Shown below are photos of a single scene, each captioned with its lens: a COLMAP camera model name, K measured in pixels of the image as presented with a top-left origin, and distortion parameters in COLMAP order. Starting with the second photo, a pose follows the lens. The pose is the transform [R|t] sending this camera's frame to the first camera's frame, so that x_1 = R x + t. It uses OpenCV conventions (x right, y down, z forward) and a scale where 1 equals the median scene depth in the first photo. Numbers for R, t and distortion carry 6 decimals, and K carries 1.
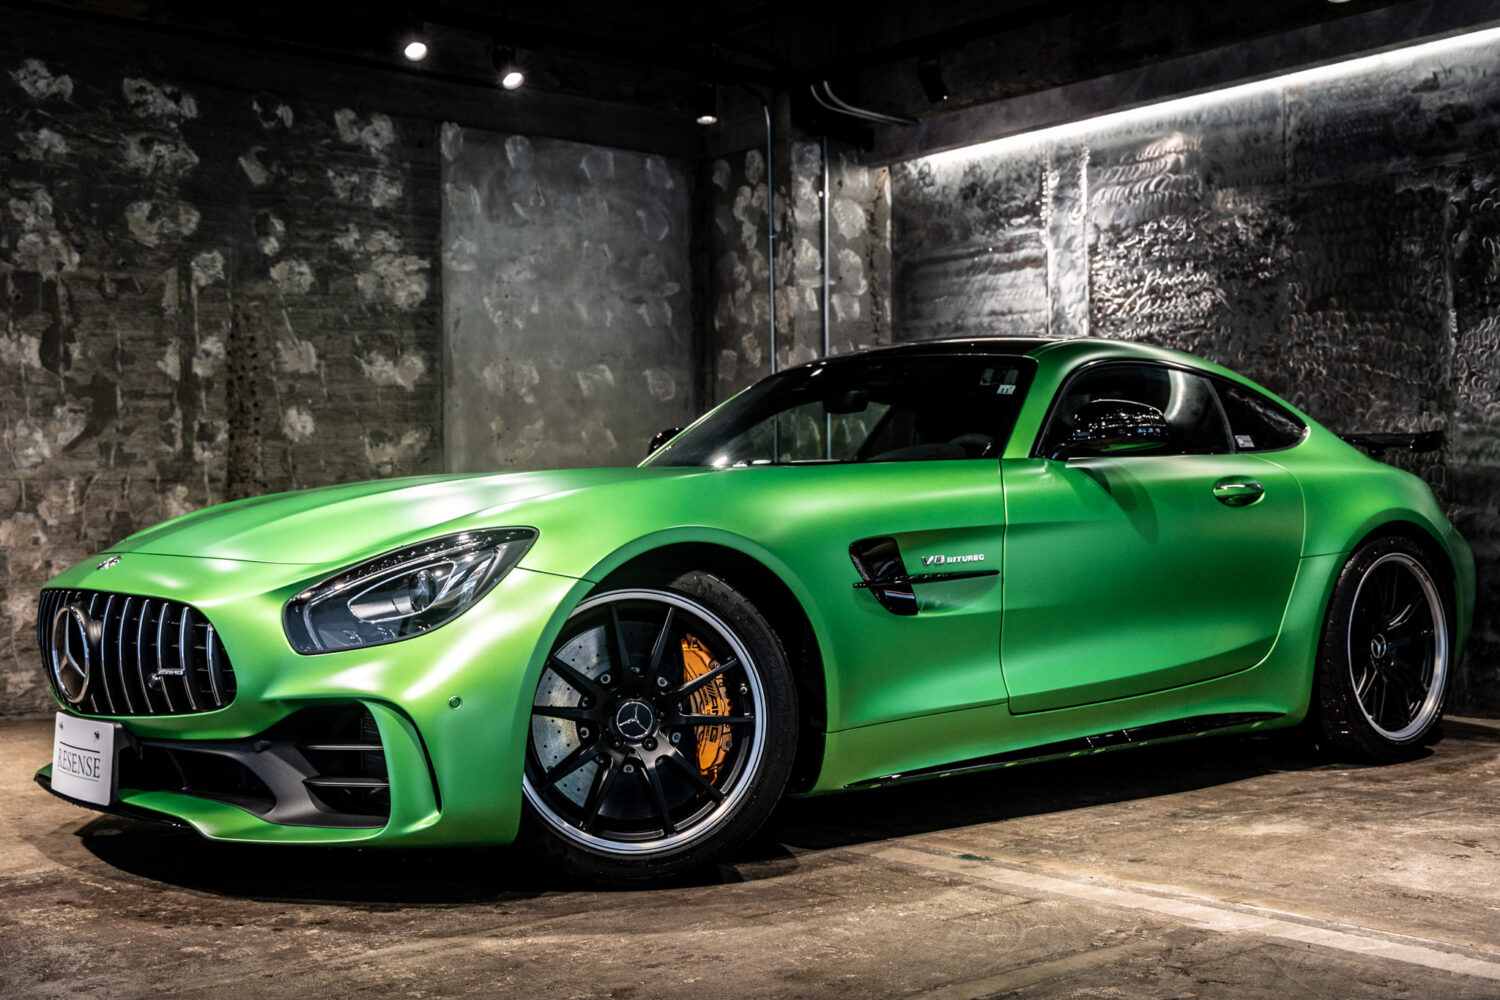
lens RADIAL K [[1809.4, 0, 750.0], [0, 1809.4, 500.0], [0, 0, 1]] dist [-0.003465, 0.048992]
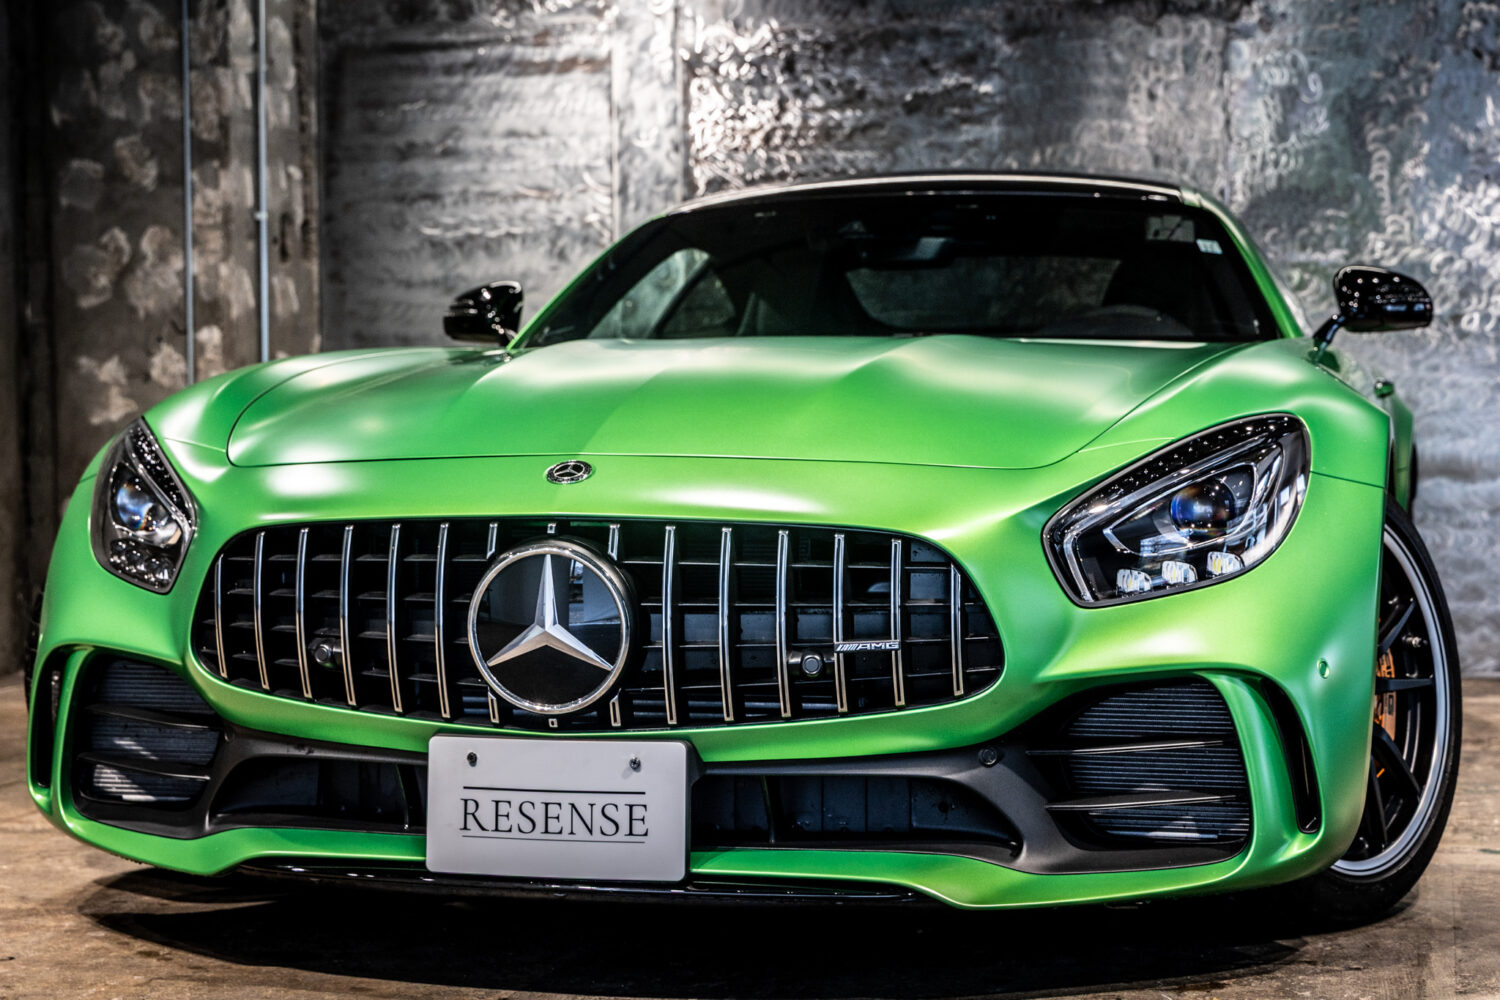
lens RADIAL K [[2630.9, 0, 750.0], [0, 2630.9, 500.0], [0, 0, 1]] dist [0.032741, 0.143188]
pose [[0.812805, -0.006813, 0.582496, -0.408210], [-0.008784, 0.999675, 0.023949, 0.011859], [-0.582470, -0.024583, 0.812481, 0.144065]]
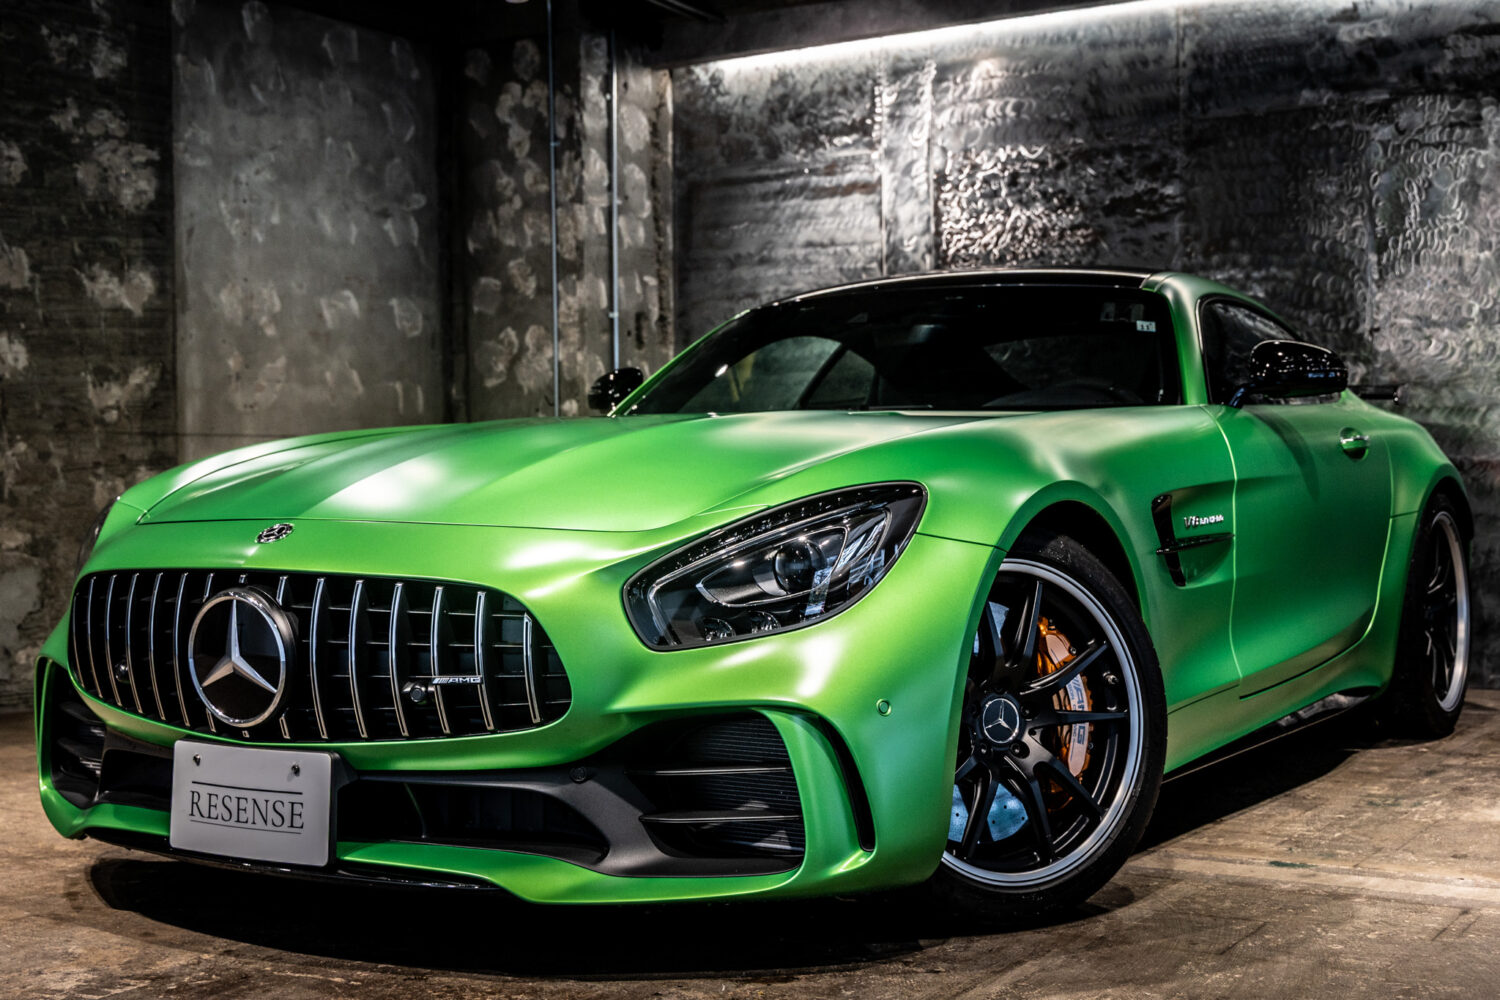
lens RADIAL K [[2005.3, 0, 750.0], [0, 2005.3, 500.0], [0, 0, 1]] dist [0.013667, -0.015548]
pose [[0.949065, -0.004416, 0.315050, -0.218116], [-0.001389, 0.999833, 0.018197, 0.003446], [-0.315078, -0.017708, 0.948901, 0.090376]]
